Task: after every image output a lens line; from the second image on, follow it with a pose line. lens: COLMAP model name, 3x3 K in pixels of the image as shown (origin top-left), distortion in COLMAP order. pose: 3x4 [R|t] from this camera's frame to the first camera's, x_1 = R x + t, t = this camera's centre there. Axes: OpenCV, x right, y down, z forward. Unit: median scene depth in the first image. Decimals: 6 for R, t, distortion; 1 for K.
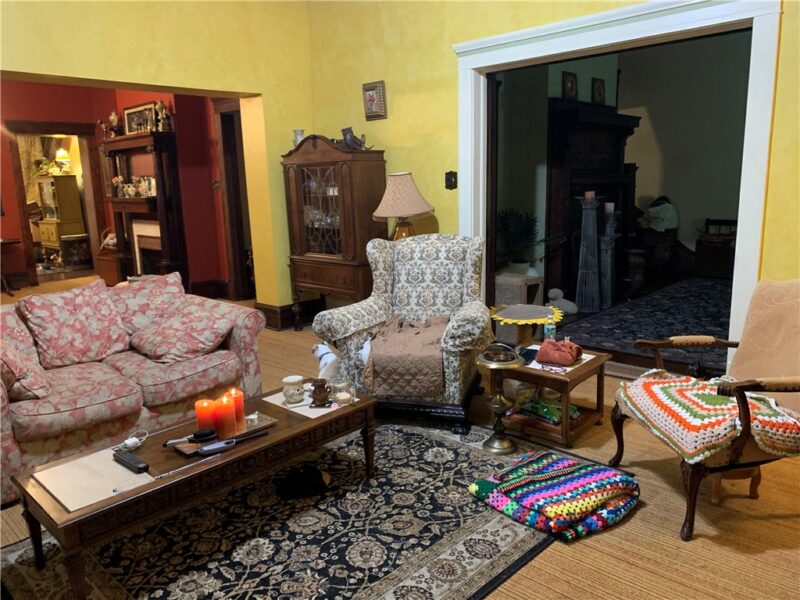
lens RADIAL K [[614.0, 0, 398.5], [0, 614.0, 300.2], [0, 0, 1]] dist [0.029367, -0.010652]
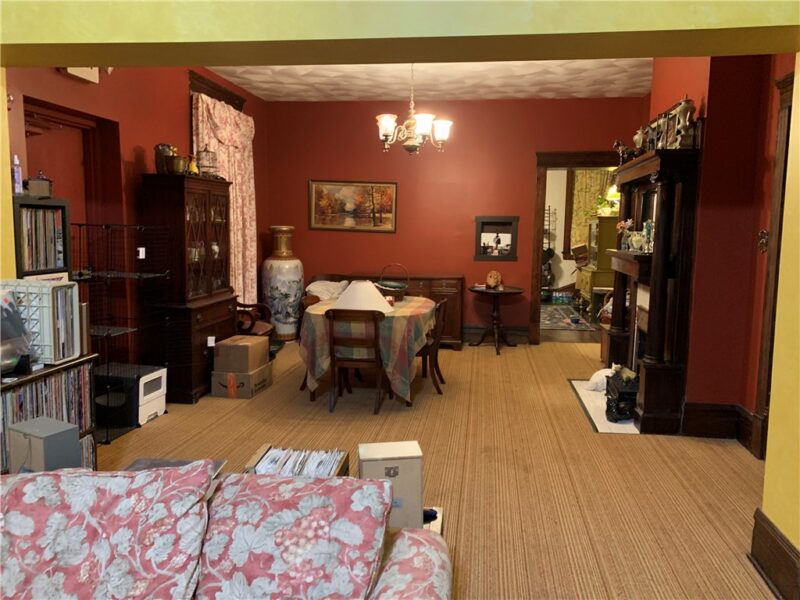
lens RADIAL K [[614.0, 0, 400.1], [0, 614.0, 293.6], [0, 0, 1]] dist [0.029367, -0.010652]
pose [[0.586611, 0.128627, -0.799589, -0.037869], [-0.187476, 0.982056, 0.020439, -0.086811], [0.787870, 0.137914, 0.600200, 0.400191]]
